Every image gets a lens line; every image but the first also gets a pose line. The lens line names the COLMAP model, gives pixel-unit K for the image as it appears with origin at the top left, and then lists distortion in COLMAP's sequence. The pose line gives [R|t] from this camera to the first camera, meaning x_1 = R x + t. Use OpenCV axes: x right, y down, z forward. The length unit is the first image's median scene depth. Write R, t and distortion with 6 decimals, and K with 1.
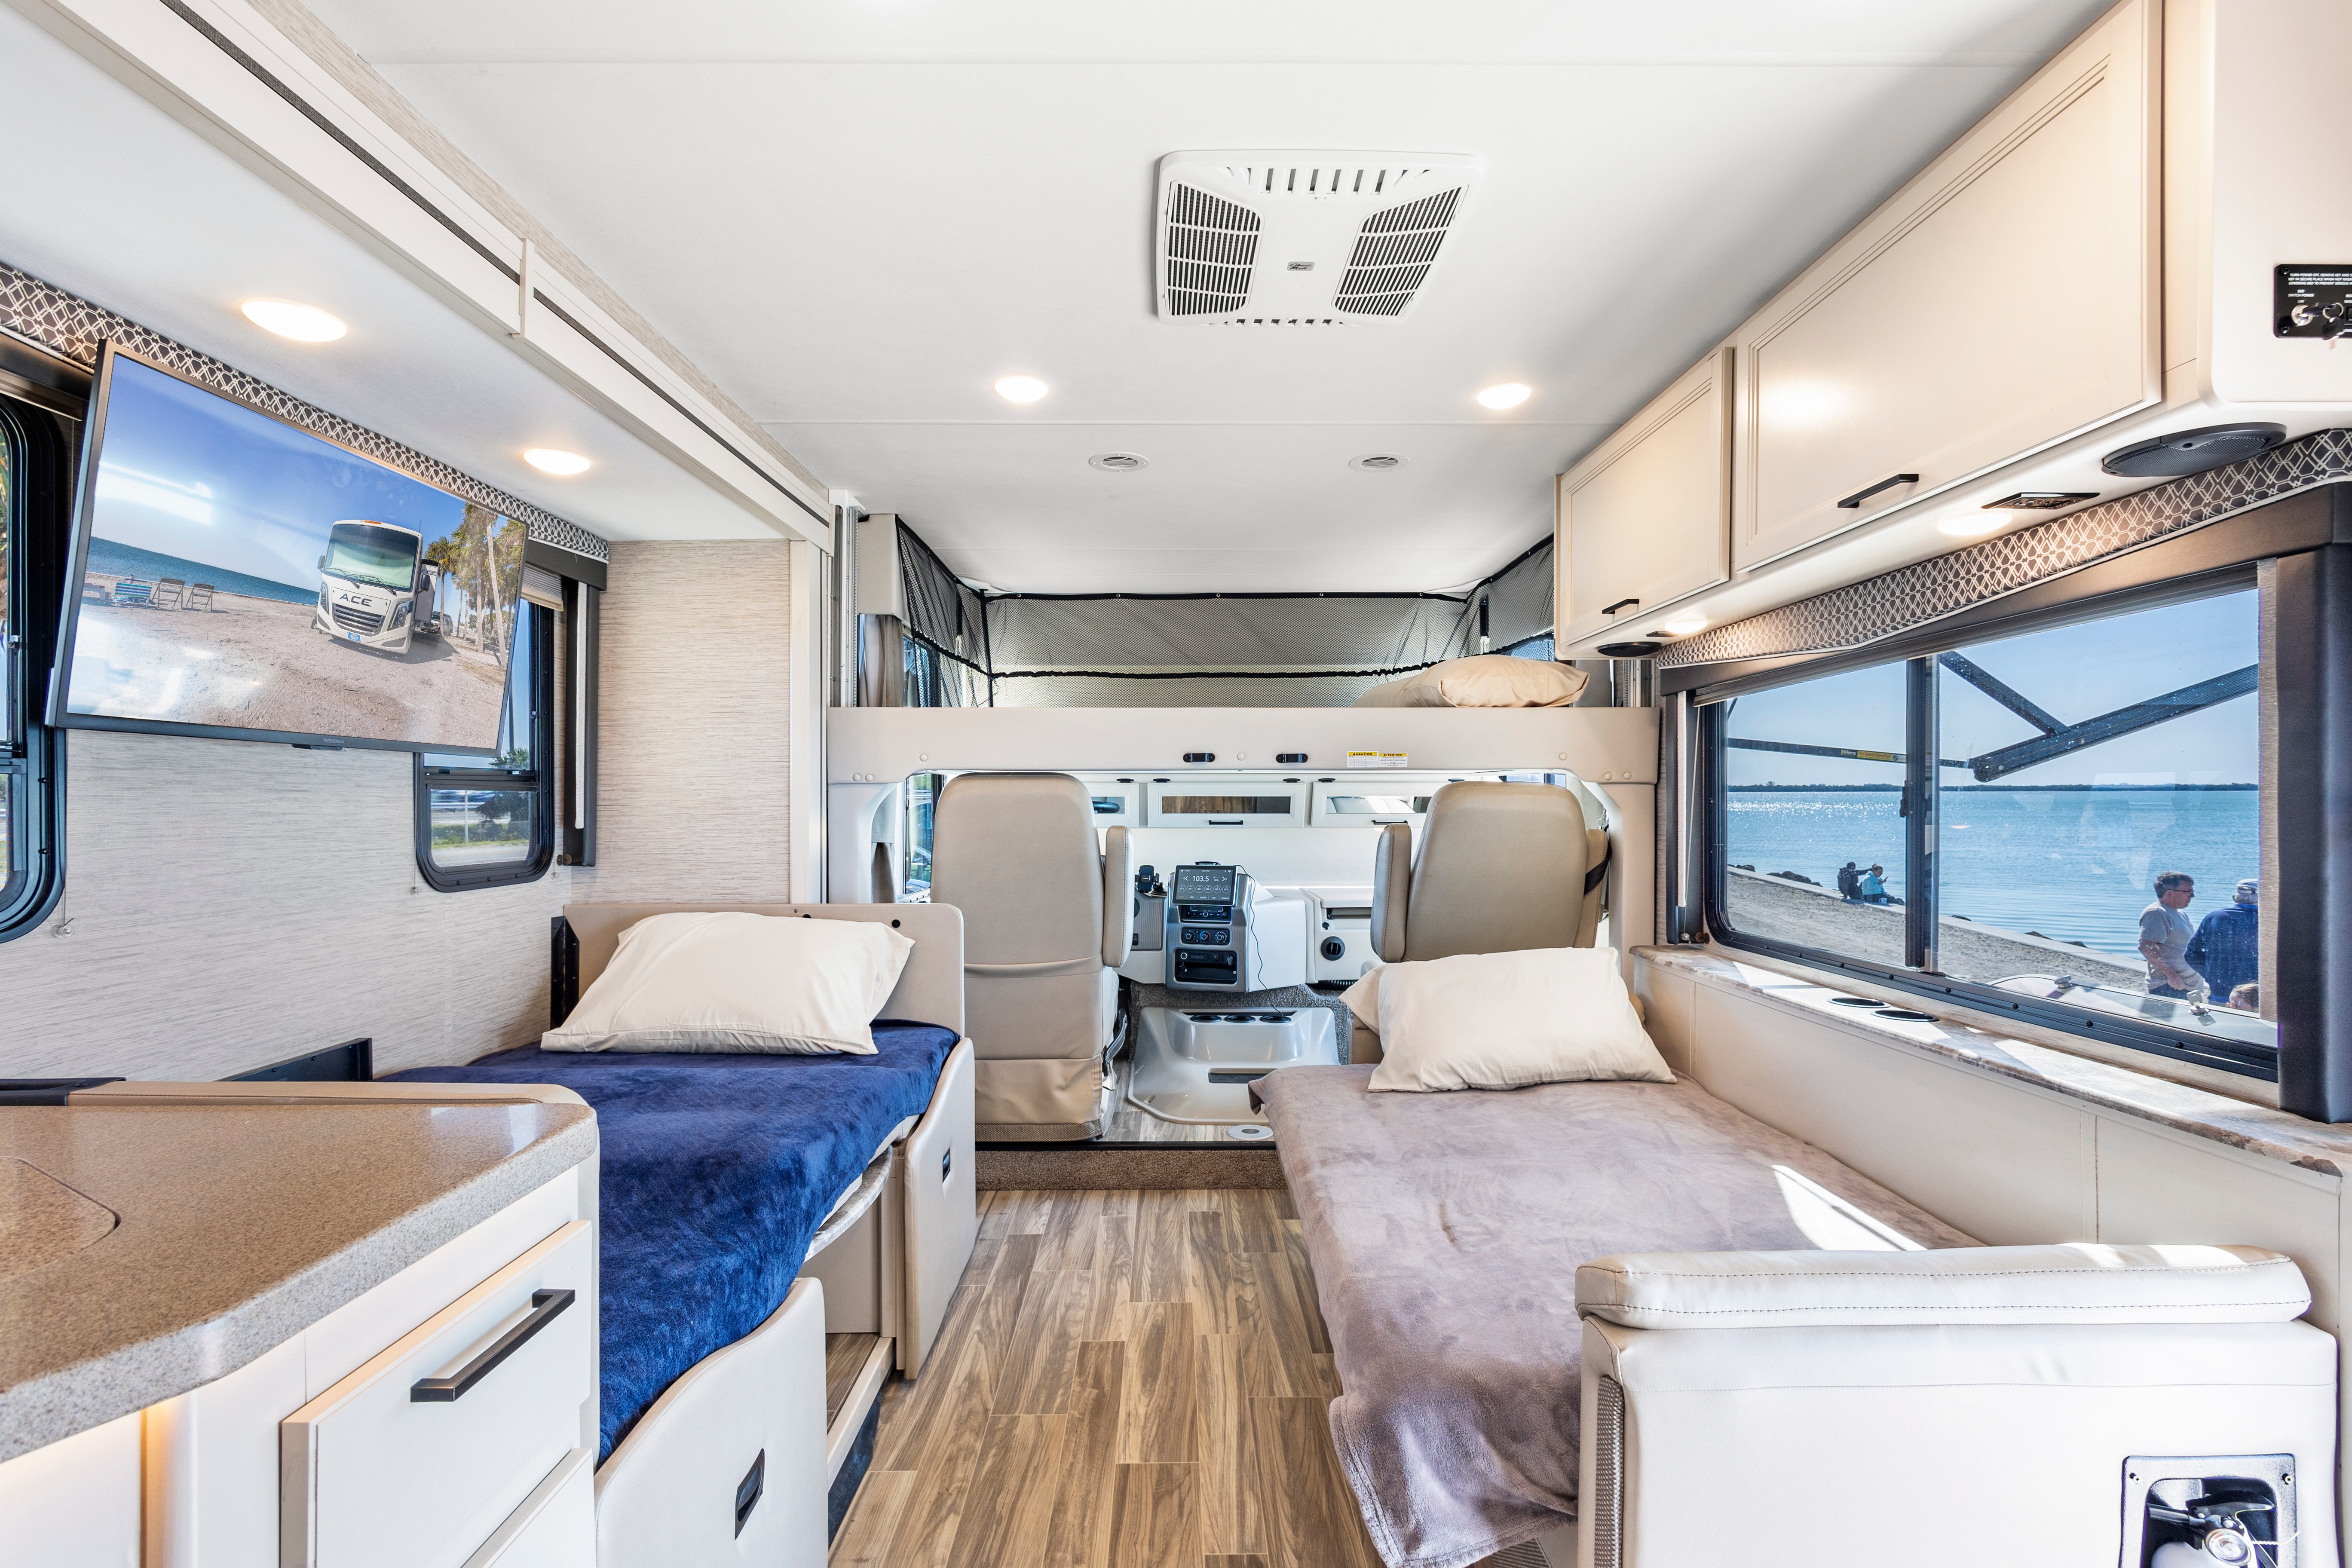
lens RADIAL K [[1043.5, 0, 1187.3], [0, 1043.5, 788.4], [0, 0, 1]] dist [0.000200, -0.000054]
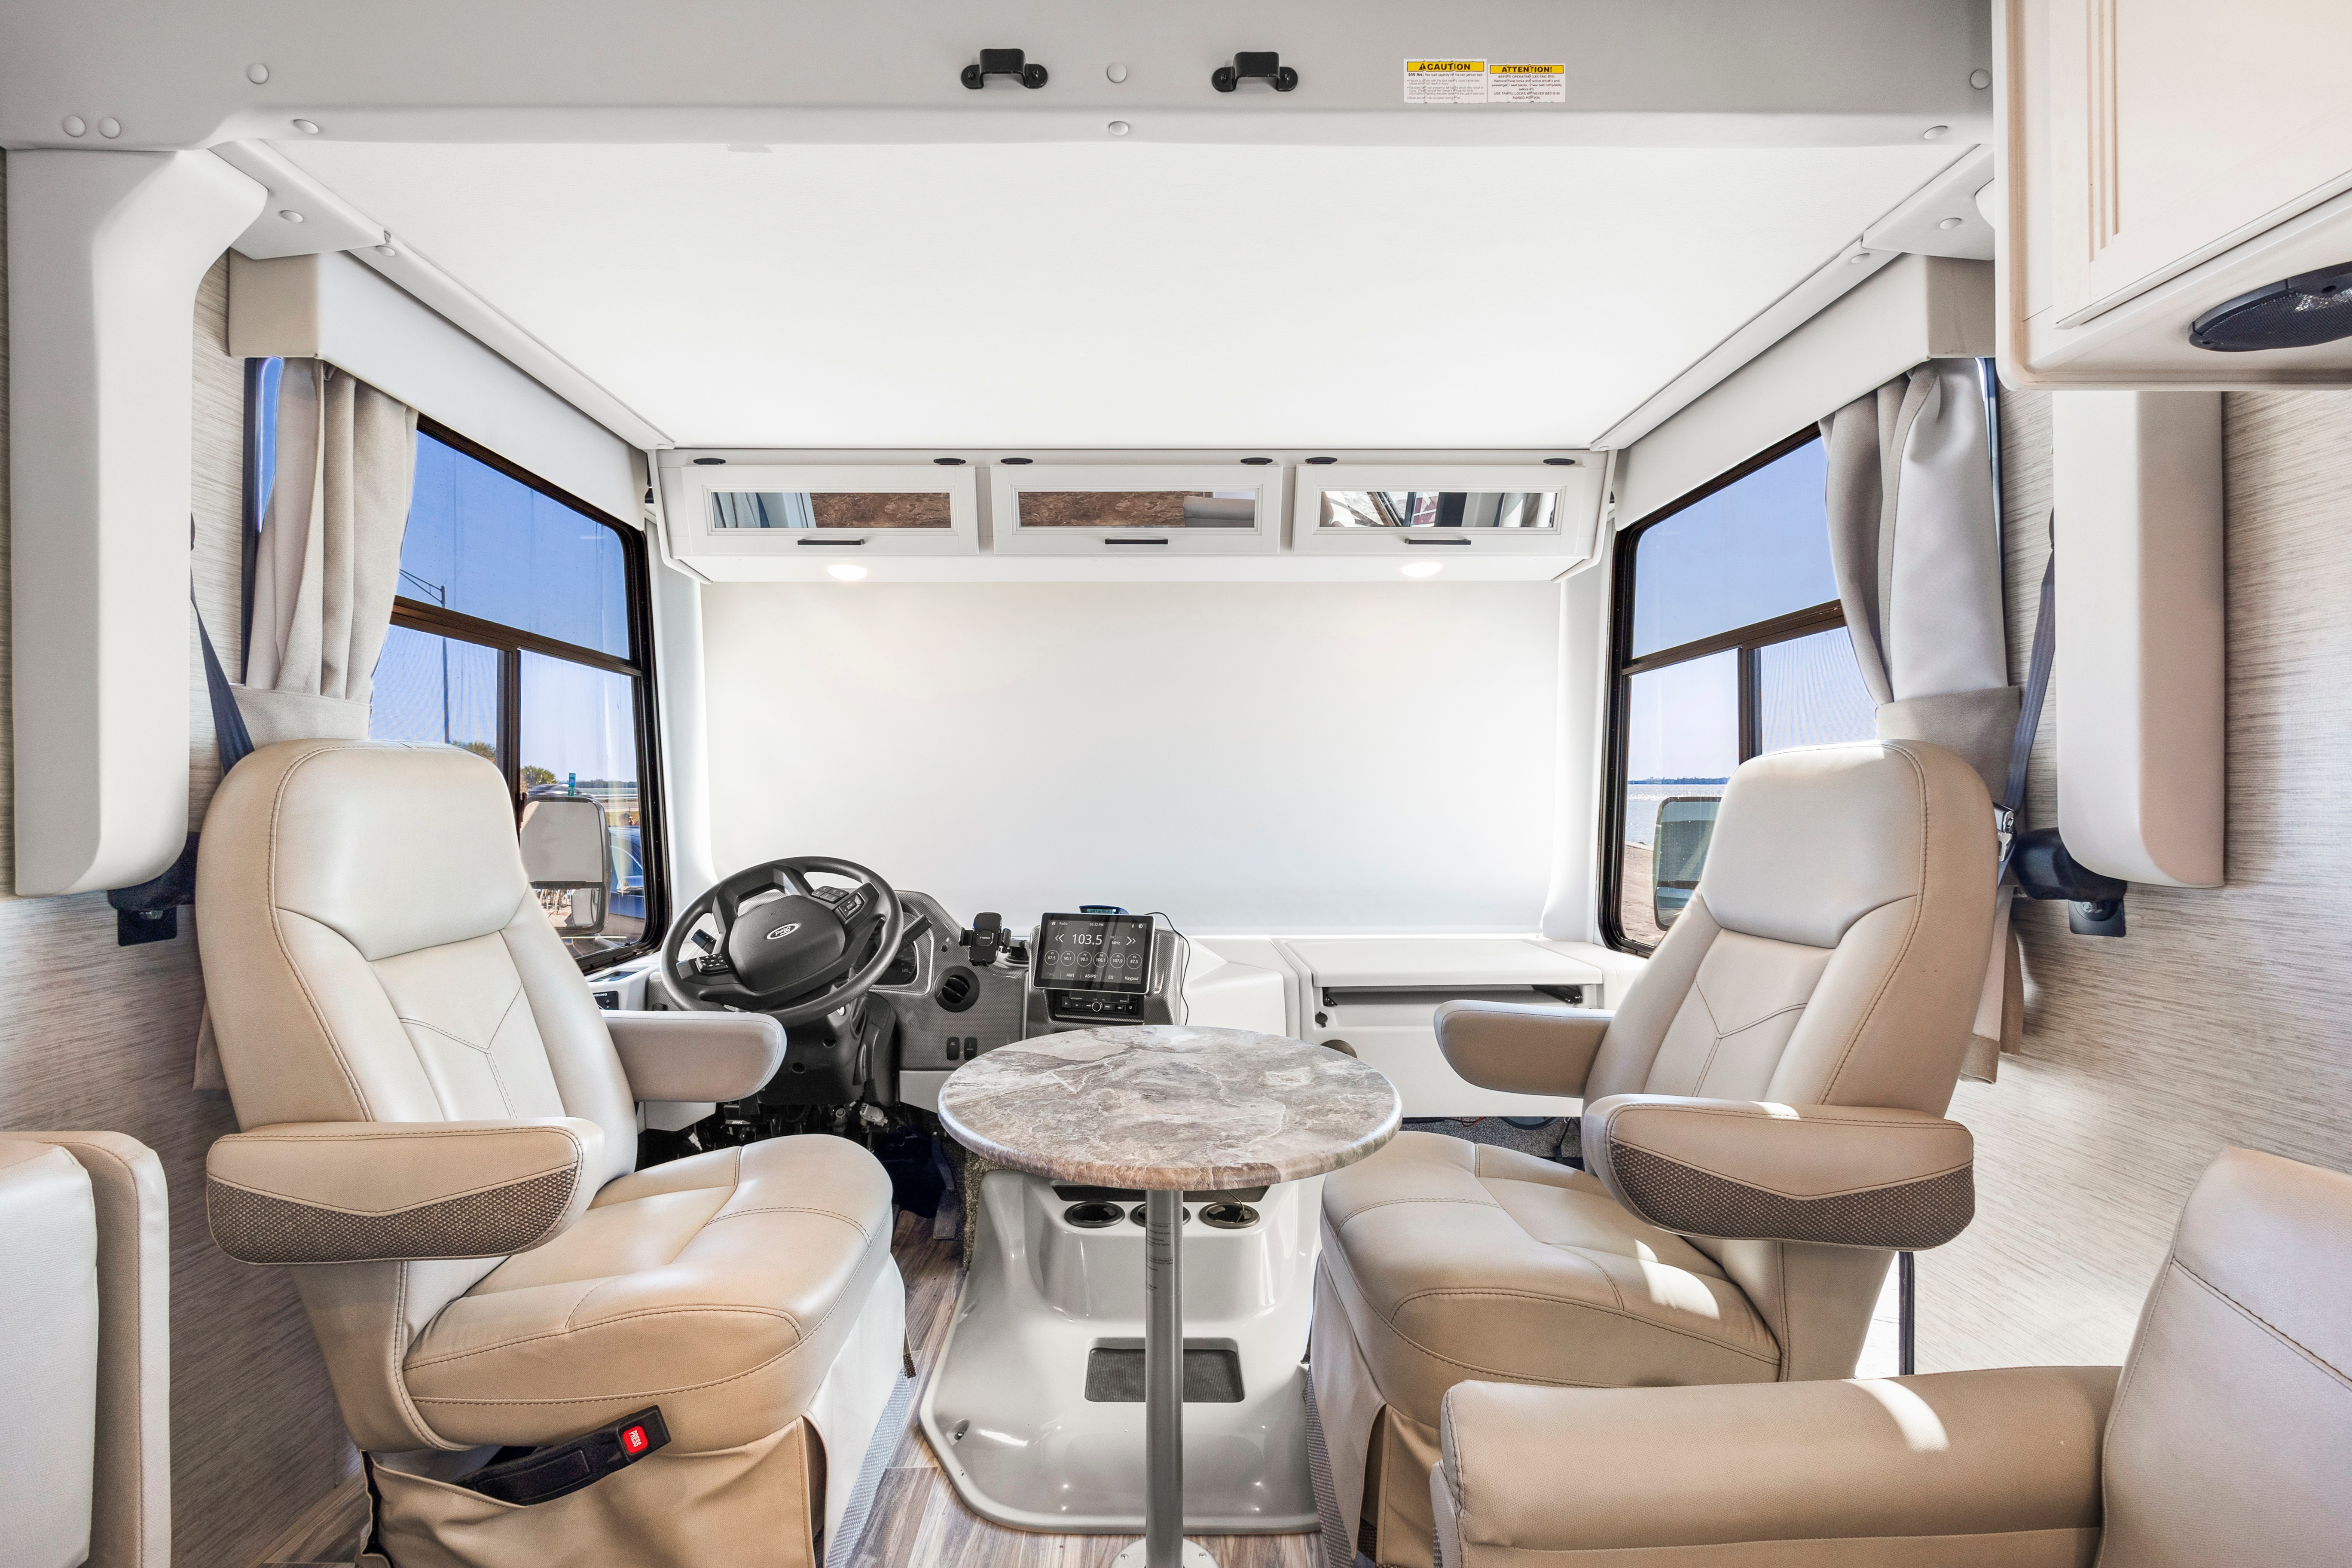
lens RADIAL K [[1028.2, 0, 1135.2], [0, 1028.2, 793.8], [0, 0, 1]] dist [-0.003127, 0.000331]
pose [[0.999752, -0.002361, -0.022124, 0.082431], [0.002643, 0.999915, 0.012740, 0.009821], [0.022092, -0.012795, 0.999674, 0.802546]]
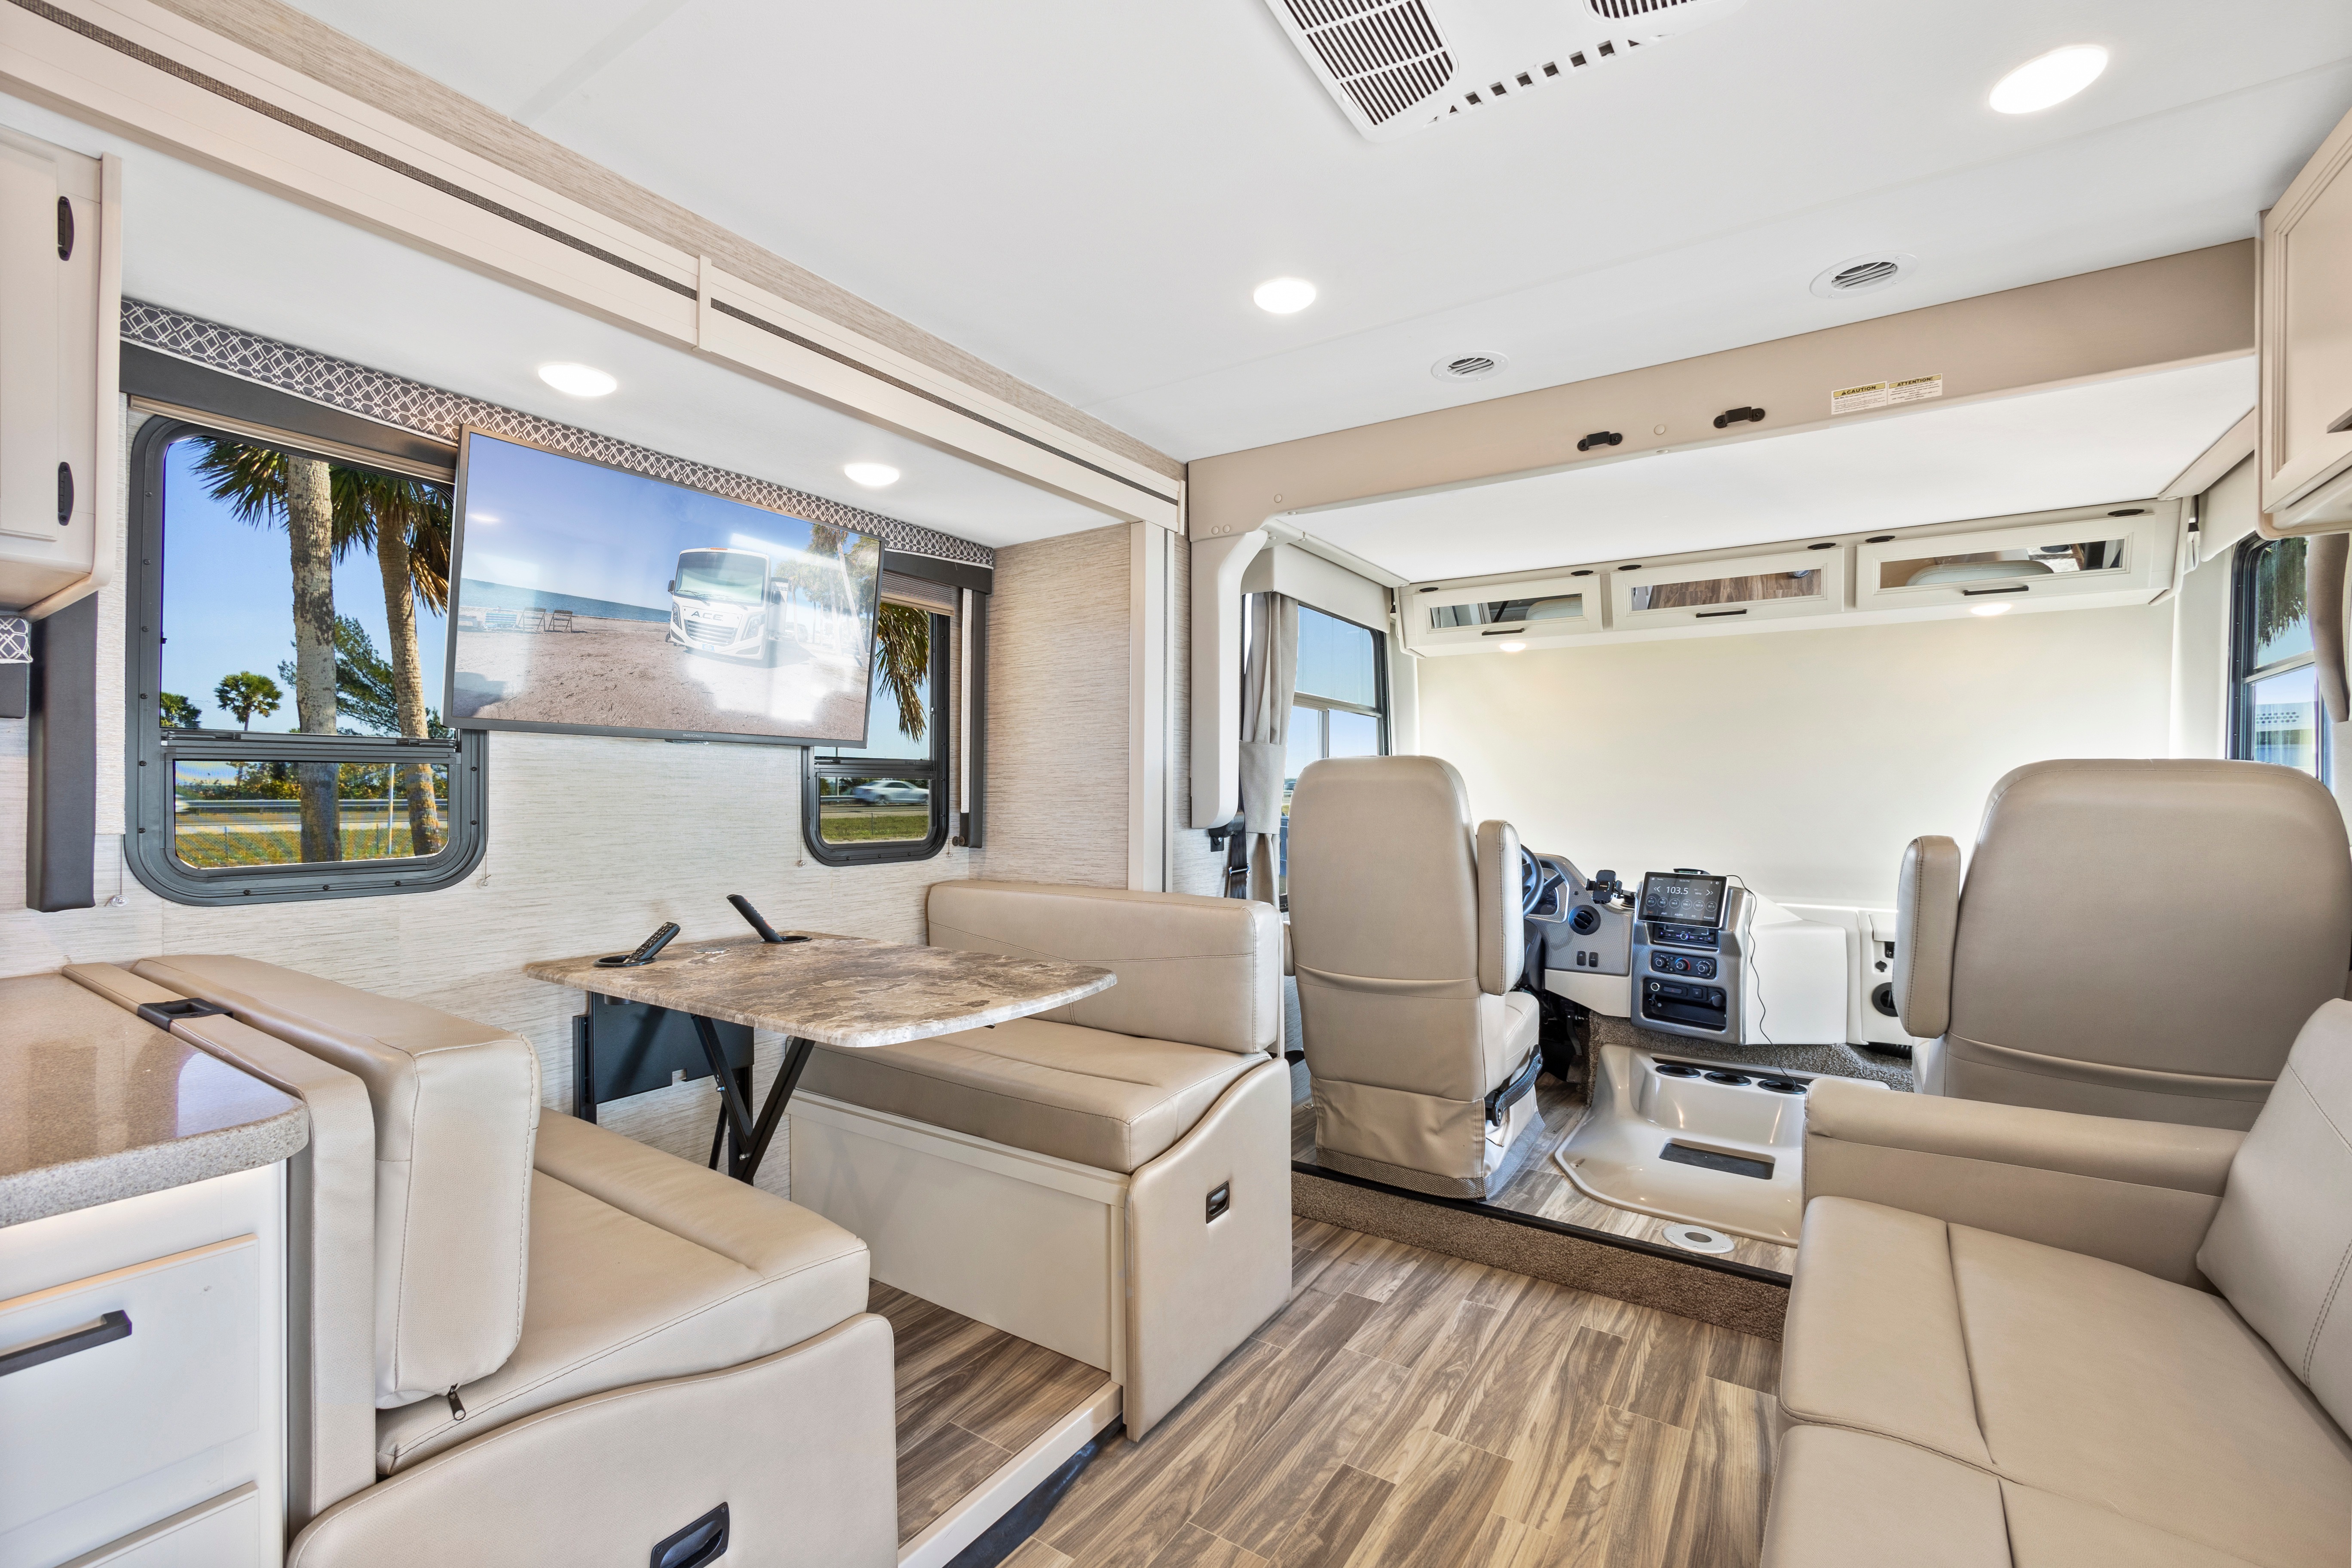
lens RADIAL K [[1009.9, 0, 1173.8], [0, 1009.9, 777.7], [0, 0, 1]] dist [-0.001750, -0.000464]
pose [[0.823825, -0.003238, -0.566835, 0.219567], [0.002036, 0.999994, -0.002753, 0.005399], [0.566841, 0.001114, 0.823827, 0.273784]]
